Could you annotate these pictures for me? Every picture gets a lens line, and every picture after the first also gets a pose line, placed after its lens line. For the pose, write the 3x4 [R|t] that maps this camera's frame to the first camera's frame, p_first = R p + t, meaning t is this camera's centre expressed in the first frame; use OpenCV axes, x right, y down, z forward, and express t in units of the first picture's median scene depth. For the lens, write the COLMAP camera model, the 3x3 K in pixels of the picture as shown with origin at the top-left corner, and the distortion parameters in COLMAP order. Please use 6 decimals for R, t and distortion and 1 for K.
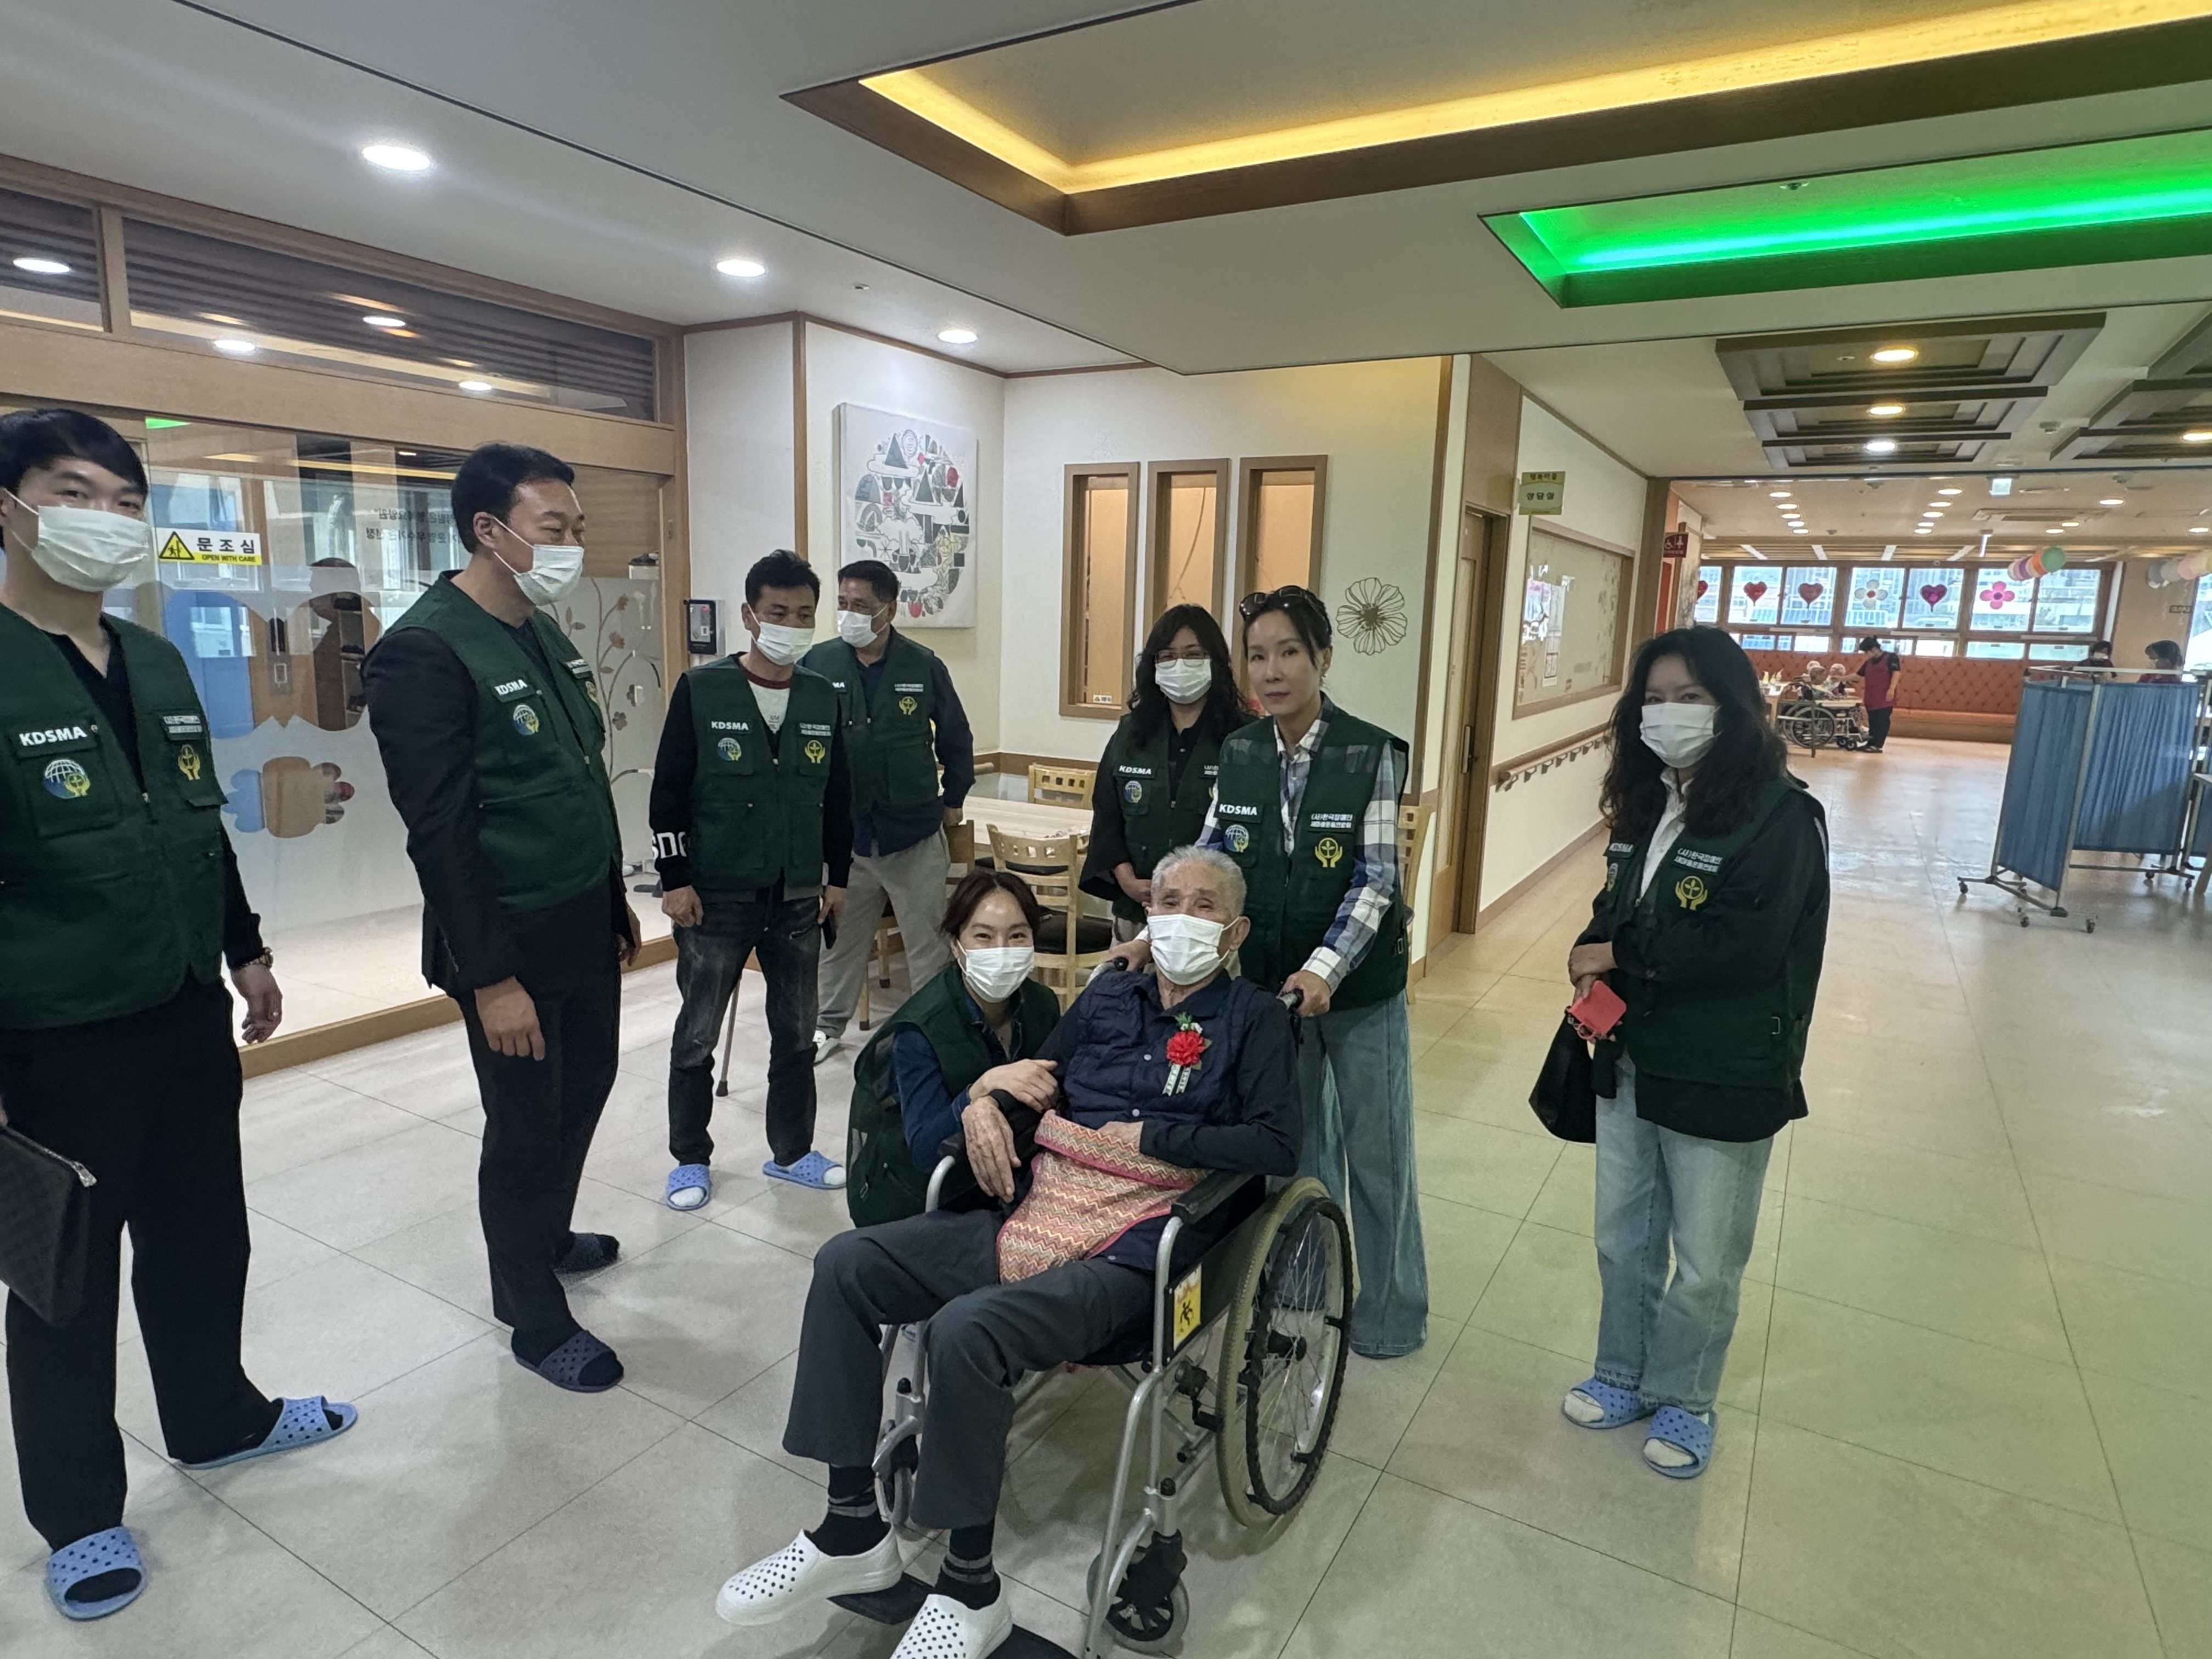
lens RADIAL K [[1274.4, 0, 1104.1], [0, 1274.4, 829.0], [0, 0, 1]] dist [-0.000788, 0.000090]
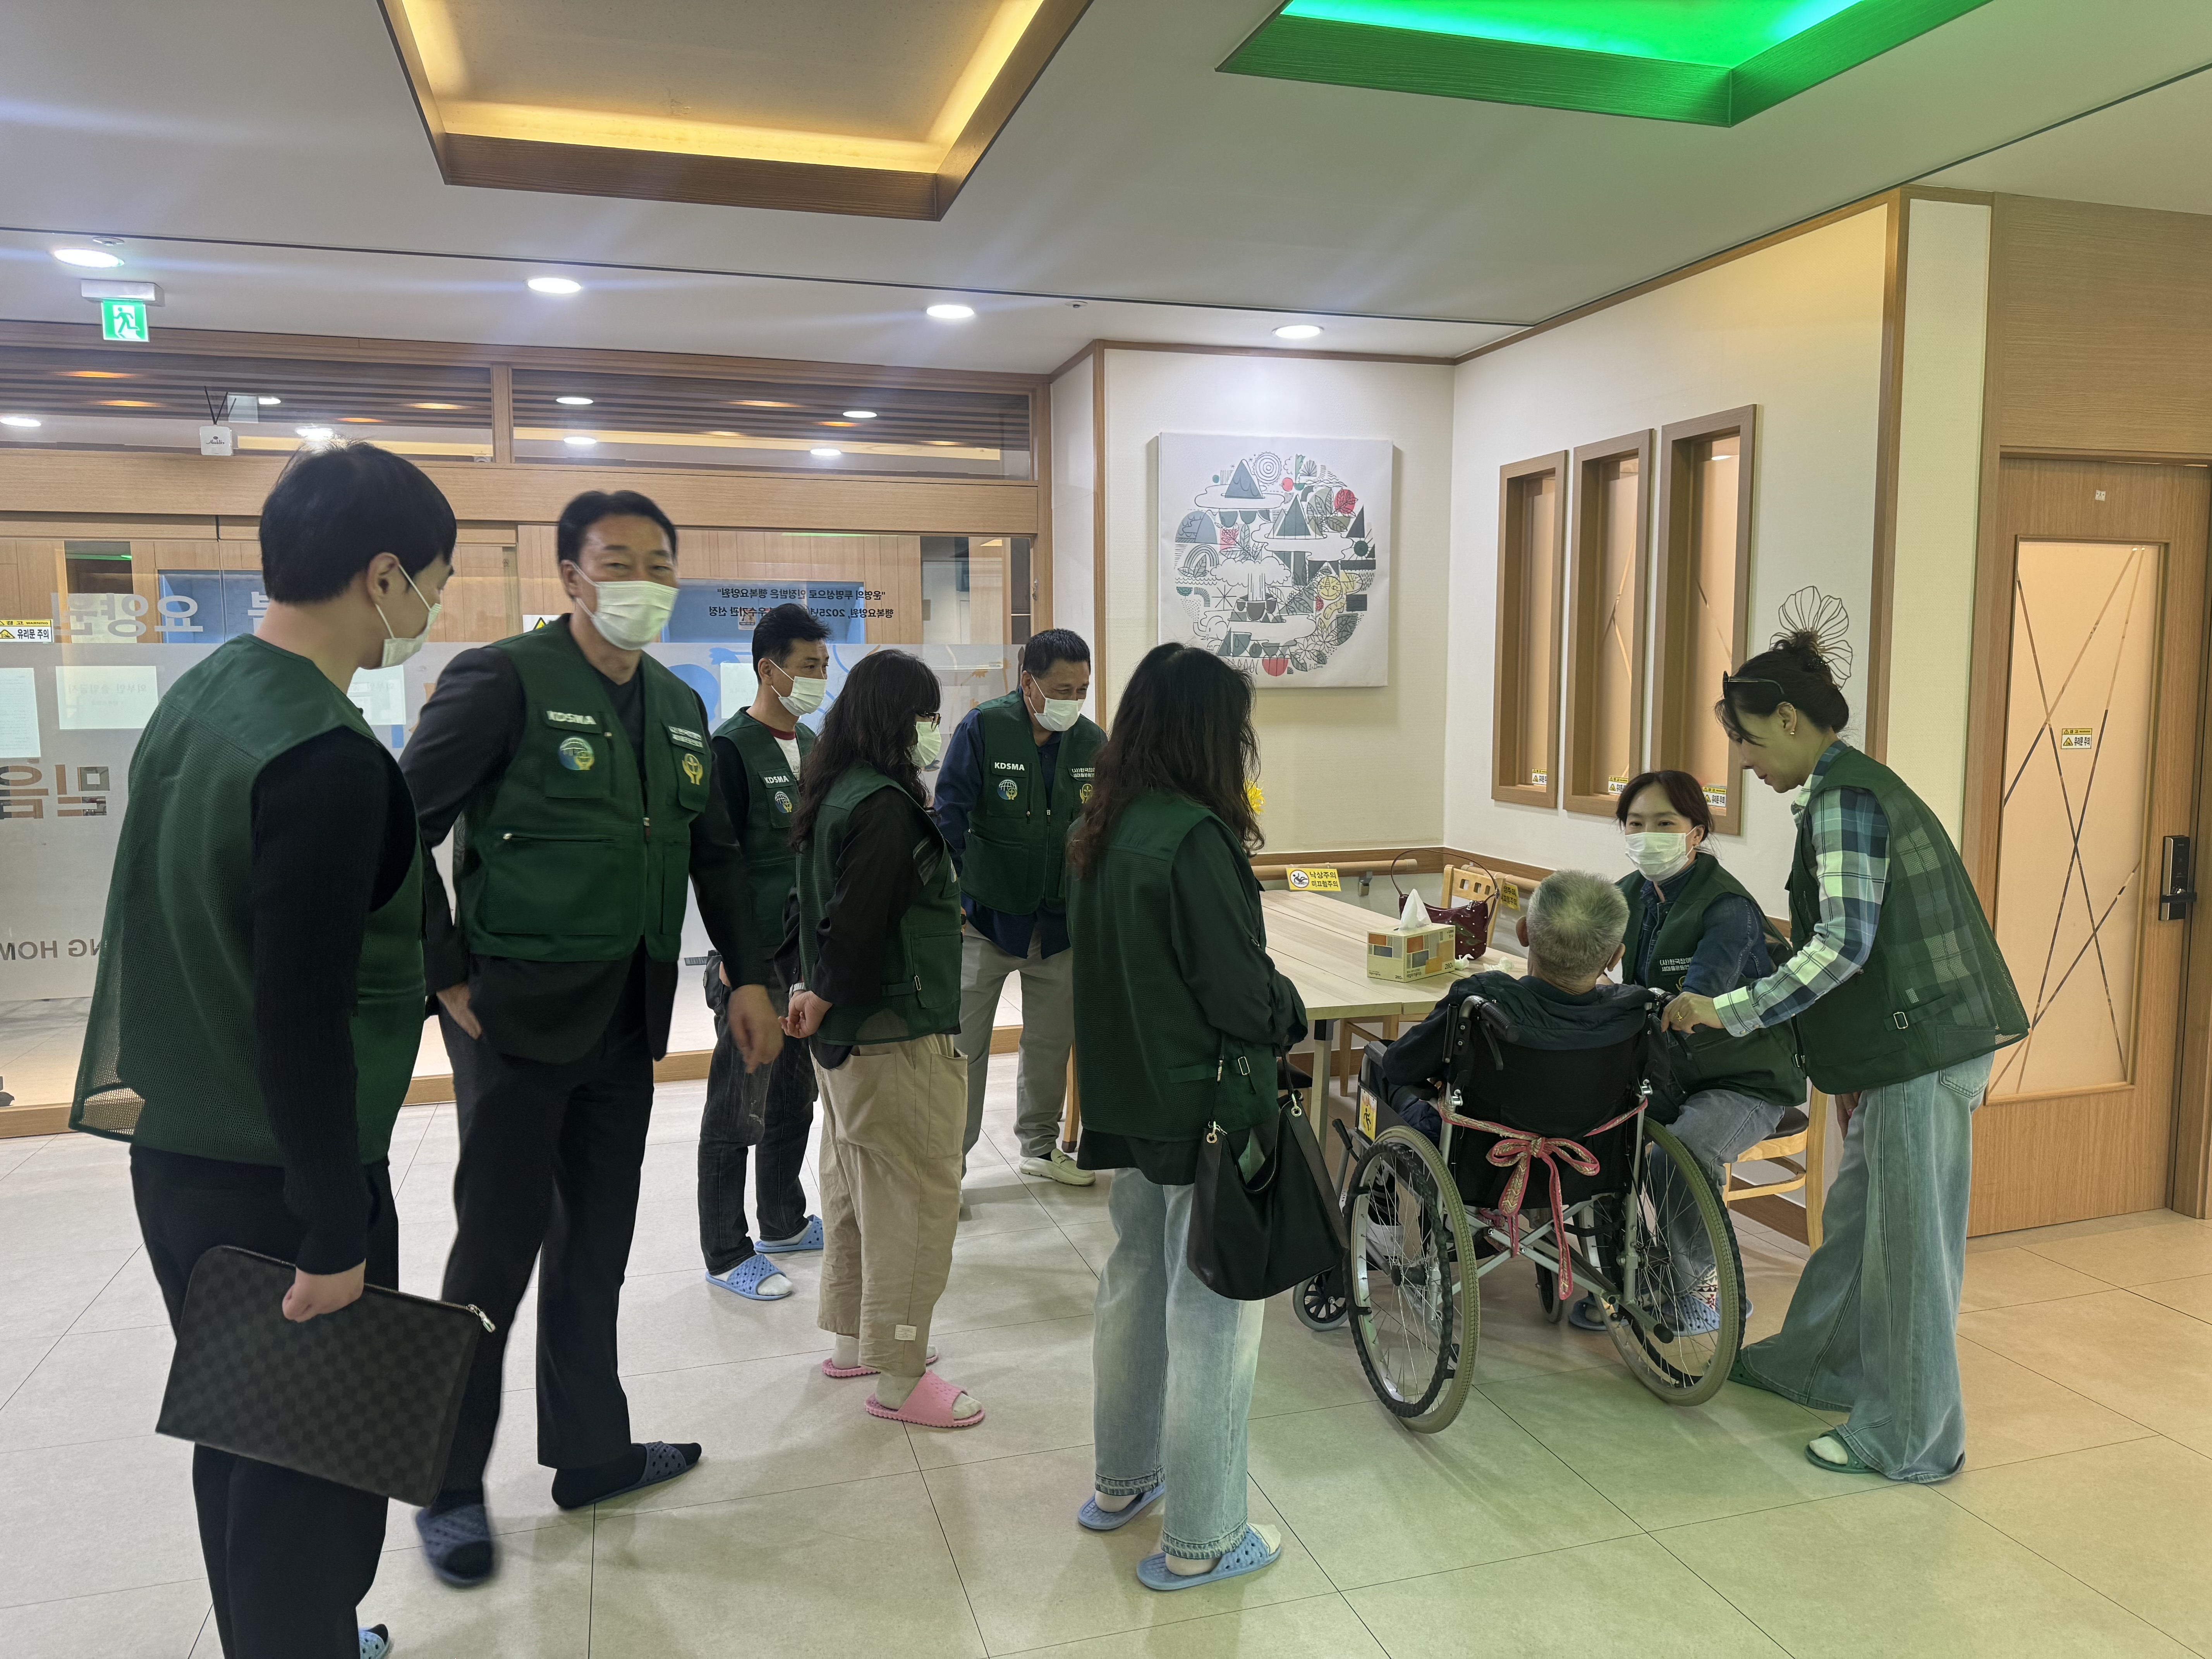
lens RADIAL K [[1603.2, 0, 1106.0], [0, 1603.2, 829.5], [0, 0, 1]] dist [0.112276, -0.000195]
pose [[0.731700, 0.033719, -0.680792, 0.486010], [-0.090516, 0.994737, -0.048017, -0.007002], [0.675590, 0.096756, 0.730901, 0.175324]]
